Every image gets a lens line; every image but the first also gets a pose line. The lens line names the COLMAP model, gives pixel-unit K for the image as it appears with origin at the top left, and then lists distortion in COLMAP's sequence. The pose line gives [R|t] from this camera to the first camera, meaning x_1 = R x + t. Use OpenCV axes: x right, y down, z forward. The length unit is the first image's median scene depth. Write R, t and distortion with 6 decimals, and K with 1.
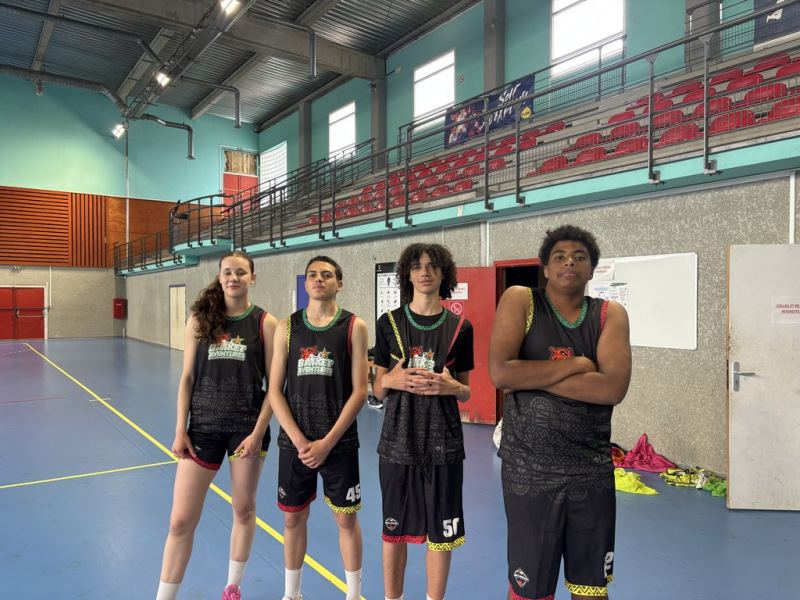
lens RADIAL K [[613.1, 0, 402.9], [0, 613.1, 300.6], [0, 0, 1]] dist [0.048714, -0.047894]
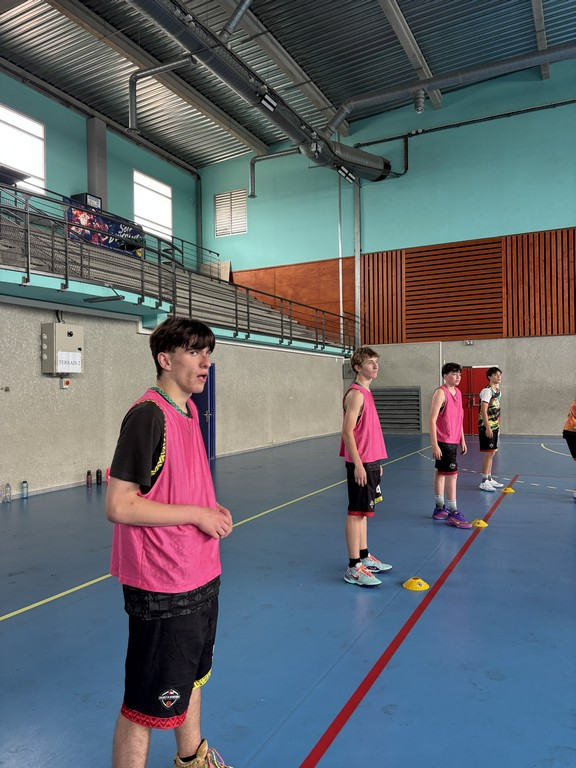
lens RADIAL K [[588.6, 0, 291.7], [0, 588.6, 386.2], [0, 0, 1]] dist [0.048714, -0.047894]
pose [[-0.477458, 0.045978, 0.877451, -0.910568], [0.048747, 0.998478, -0.025795, 0.008795], [-0.877301, 0.030457, -0.478973, 1.233509]]
